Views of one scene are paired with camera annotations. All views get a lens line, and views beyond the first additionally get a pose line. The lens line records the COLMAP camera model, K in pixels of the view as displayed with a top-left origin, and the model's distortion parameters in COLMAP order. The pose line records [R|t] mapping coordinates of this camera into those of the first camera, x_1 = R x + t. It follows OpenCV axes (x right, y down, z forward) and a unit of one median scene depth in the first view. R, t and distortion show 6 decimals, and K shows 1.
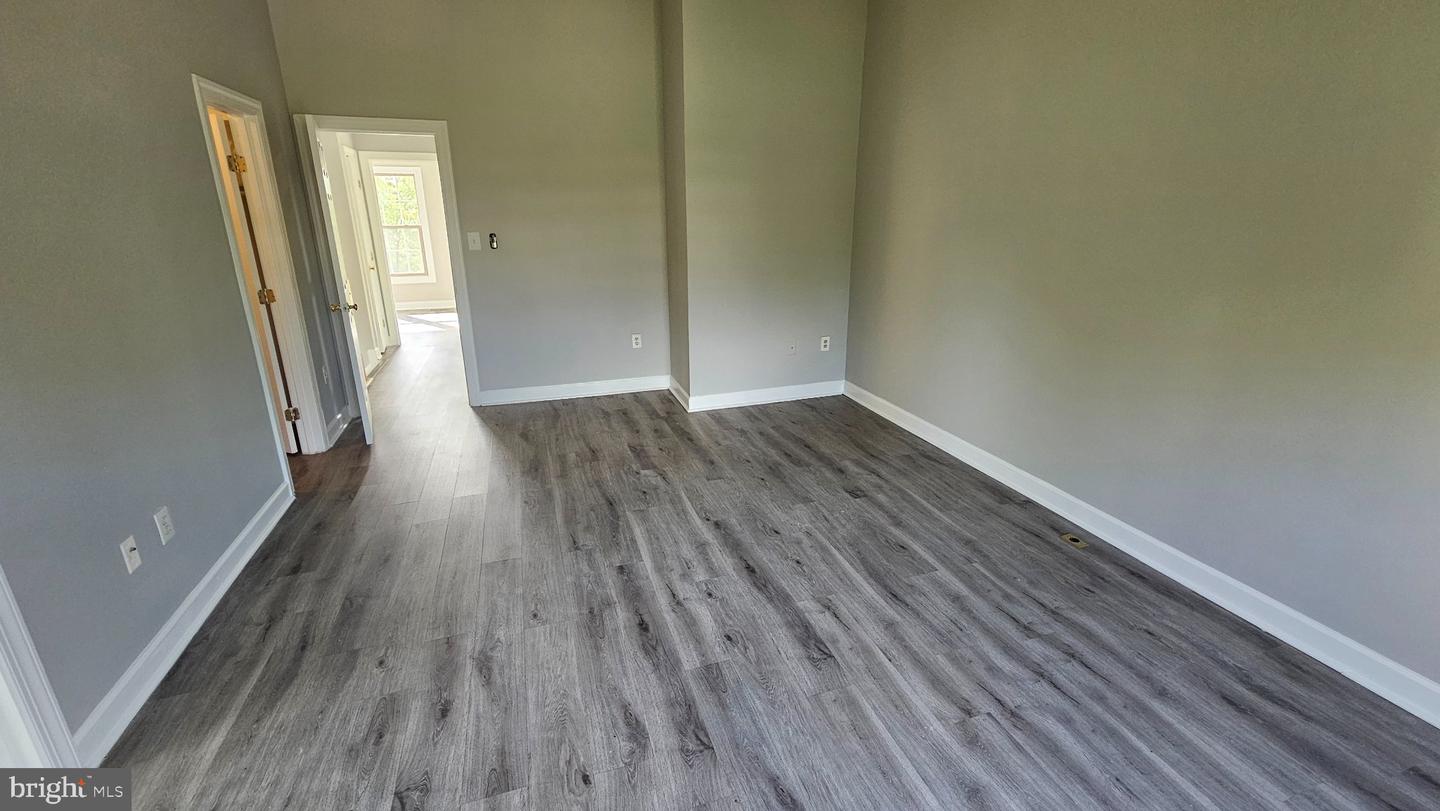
lens RADIAL K [[591.0, 0, 720.1], [0, 591.0, 401.6], [0, 0, 1]] dist [-0.000681, 0.000442]
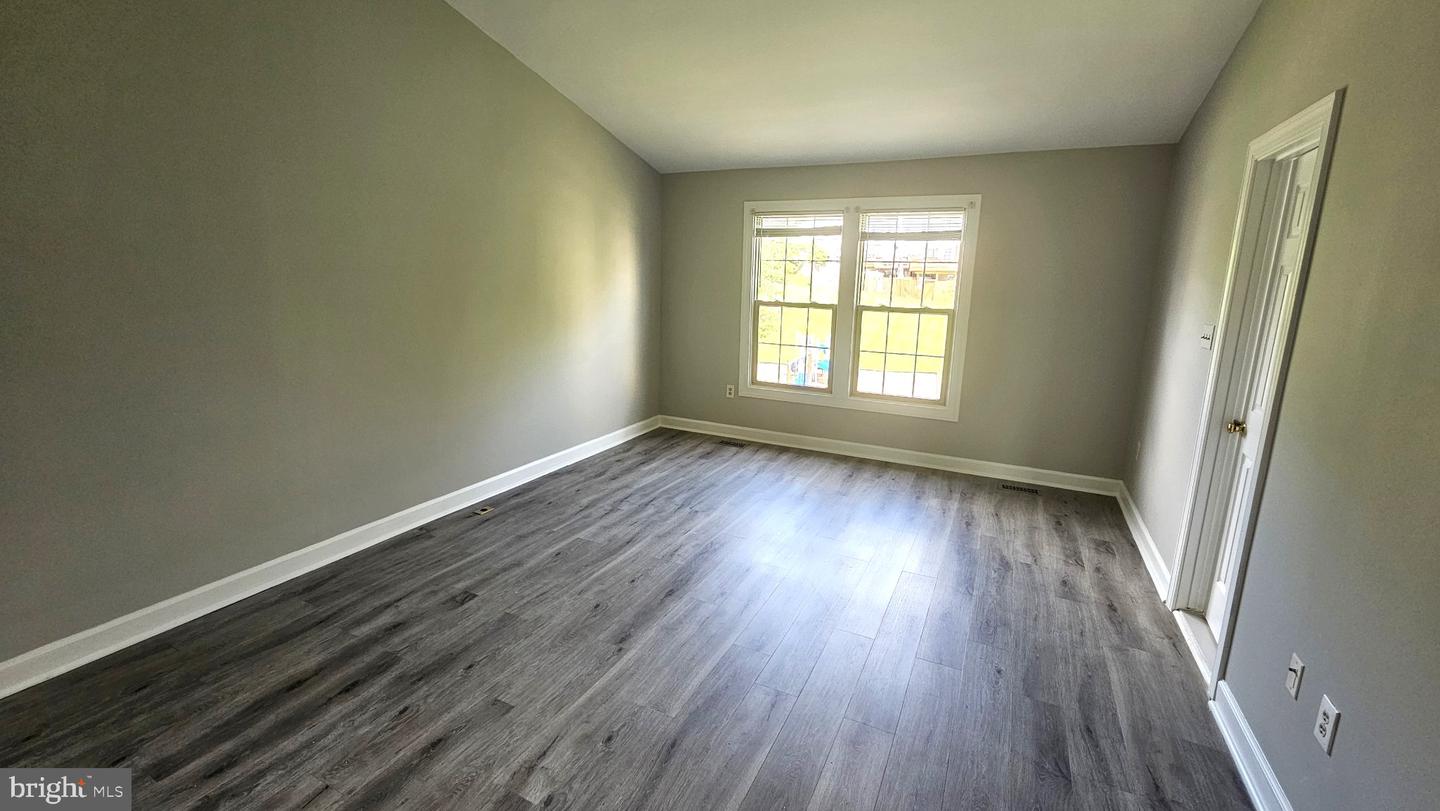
lens RADIAL K [[591.0, 0, 718.5], [0, 591.0, 401.6], [0, 0, 1]] dist [-0.000681, 0.000442]
pose [[-0.707797, -0.161329, 0.687748, -0.670677], [0.201005, 0.887335, 0.415011, -0.441748], [-0.677216, 0.431984, -0.595625, 1.368304]]
